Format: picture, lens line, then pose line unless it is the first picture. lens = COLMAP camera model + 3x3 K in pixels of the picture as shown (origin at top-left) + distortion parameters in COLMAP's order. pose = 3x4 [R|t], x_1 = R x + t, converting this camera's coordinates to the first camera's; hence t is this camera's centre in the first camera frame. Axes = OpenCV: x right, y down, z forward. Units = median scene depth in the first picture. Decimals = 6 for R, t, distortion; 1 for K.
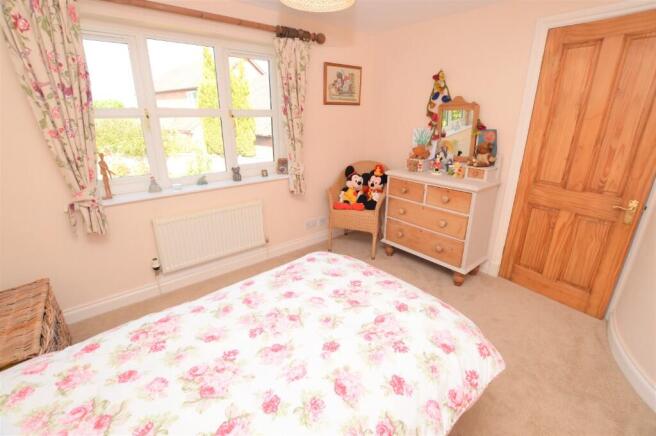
lens RADIAL K [[291.9, 0, 331.9], [0, 291.9, 217.7], [0, 0, 1]] dist [-0.035311, 0.005545]
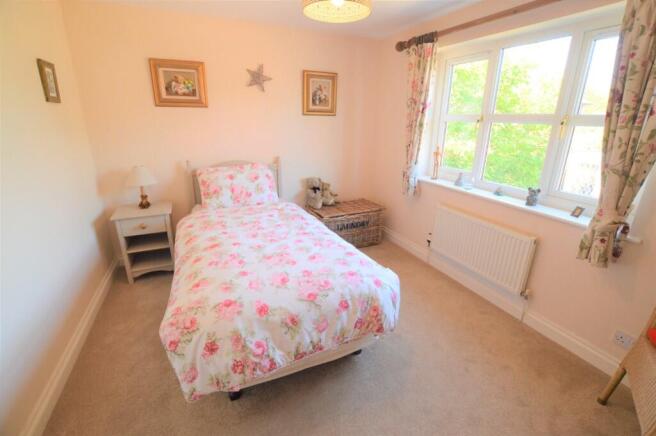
lens RADIAL K [[291.9, 0, 331.6], [0, 291.9, 217.1], [0, 0, 1]] dist [-0.035311, 0.005545]
pose [[-0.251115, 0.305802, -0.918383, 0.978004], [-0.335235, 0.862590, 0.378888, -0.390258], [0.908052, 0.403018, -0.114094, 1.125663]]
